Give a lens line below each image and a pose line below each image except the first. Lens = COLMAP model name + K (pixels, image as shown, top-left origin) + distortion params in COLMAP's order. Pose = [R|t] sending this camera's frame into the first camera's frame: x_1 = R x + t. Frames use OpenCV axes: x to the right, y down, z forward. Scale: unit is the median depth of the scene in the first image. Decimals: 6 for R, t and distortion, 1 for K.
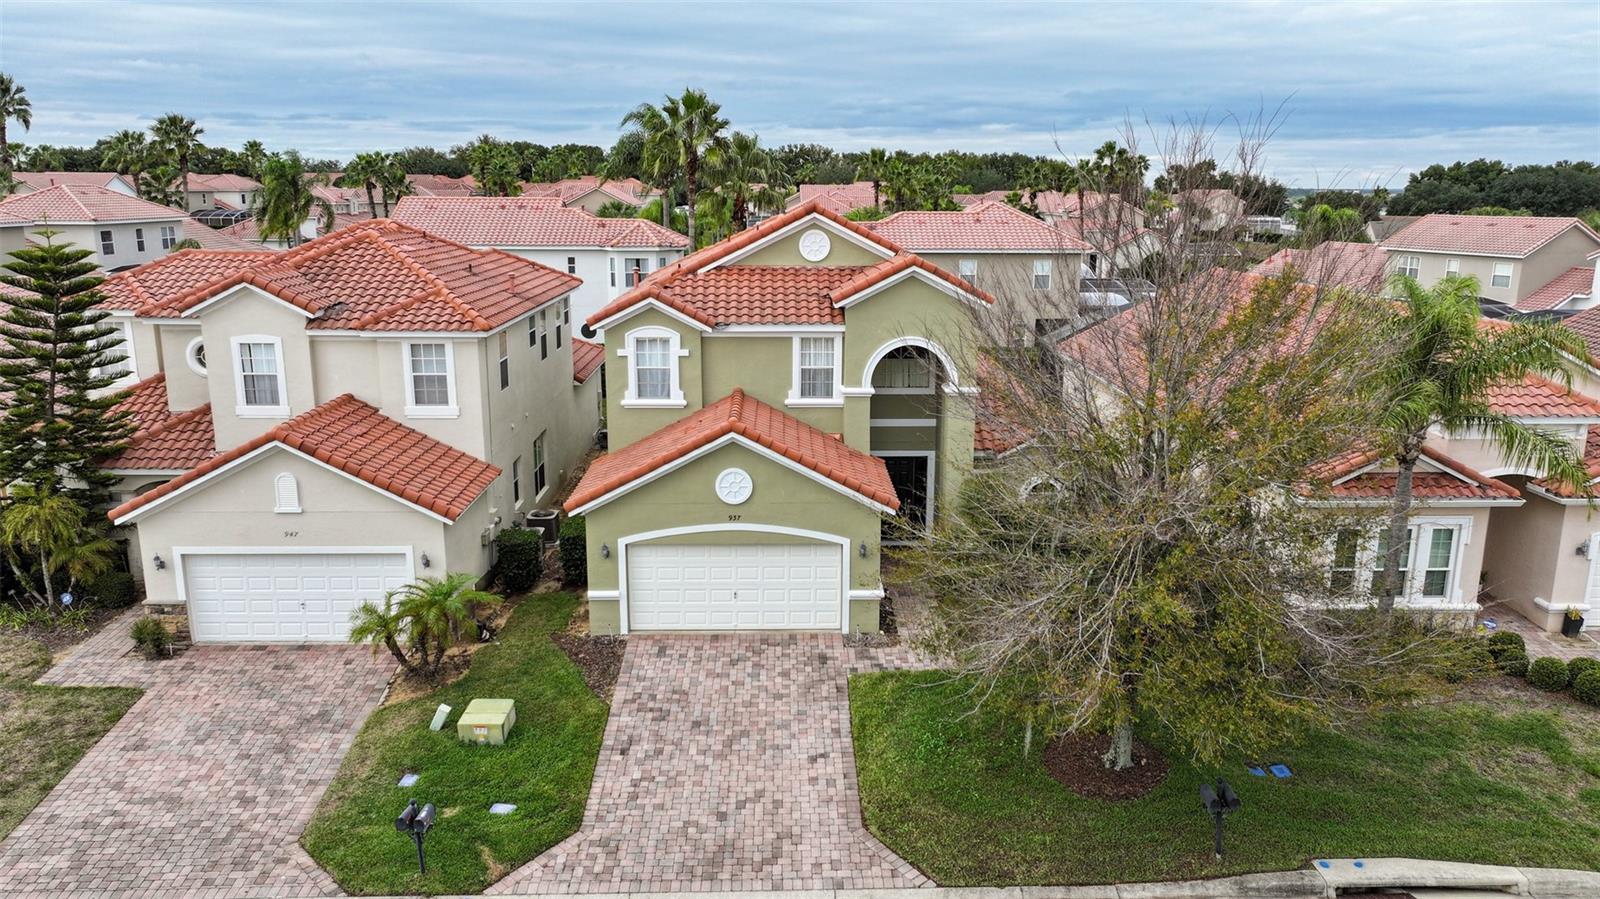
lens RADIAL K [[1134.8, 0, 794.8], [0, 1134.8, 450.9], [0, 0, 1]] dist [0.005793, 0.002383]
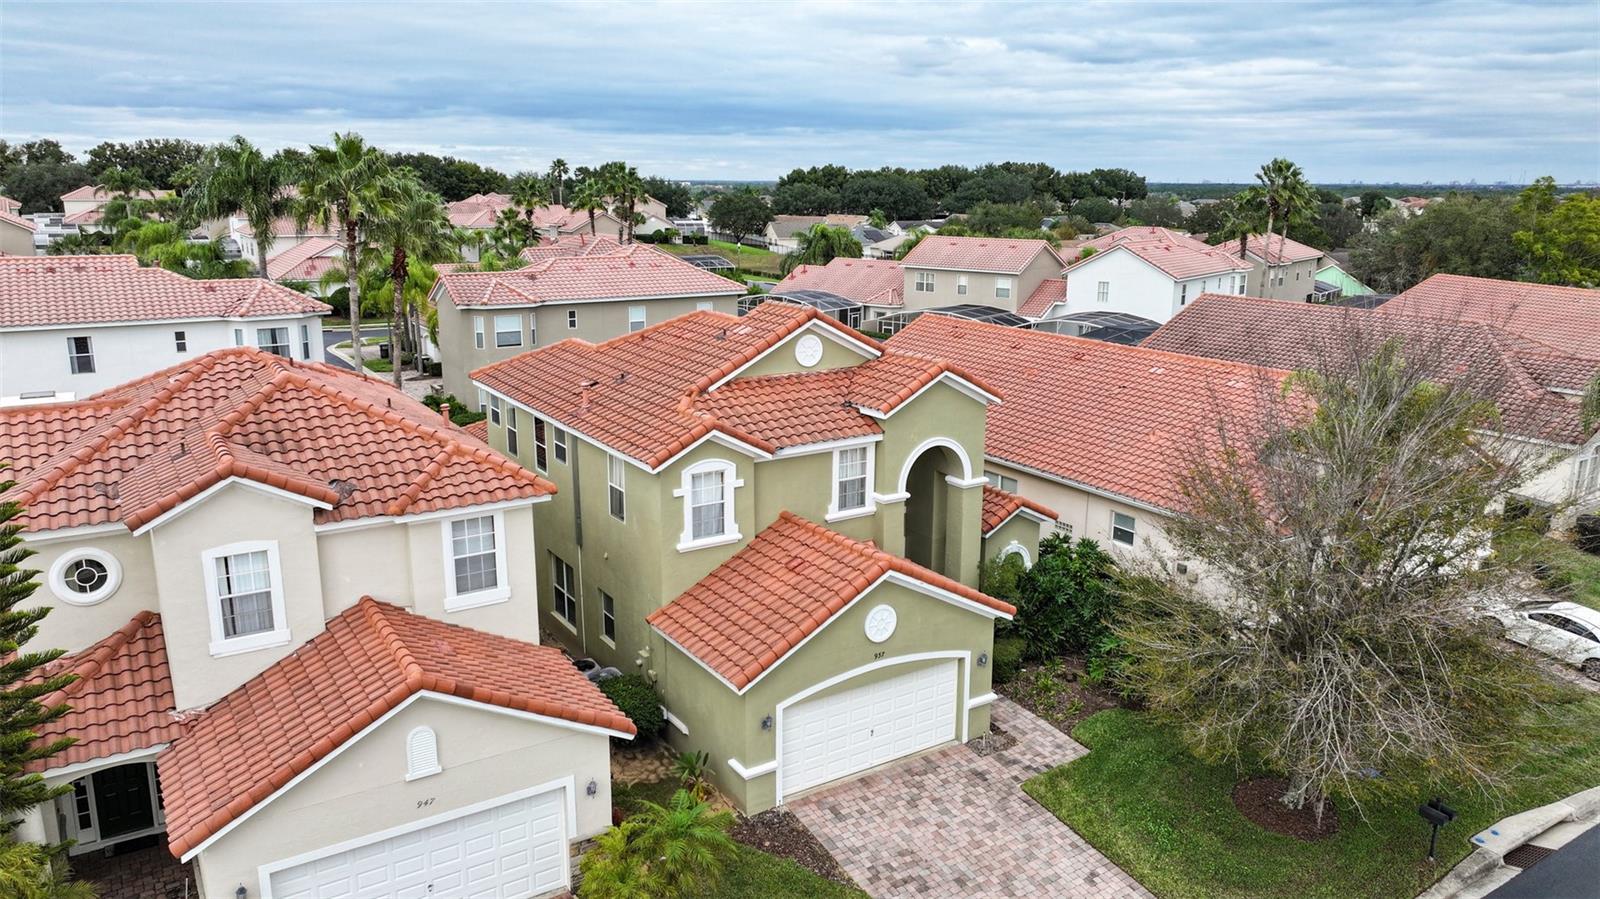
lens RADIAL K [[1134.8, 0, 795.7], [0, 1134.8, 448.0], [0, 0, 1]] dist [0.005793, 0.002383]
pose [[0.847286, -0.122645, 0.516784, -0.530134], [0.118494, 0.992101, 0.041174, -0.147019], [-0.517751, 0.026350, 0.855125, 0.186452]]
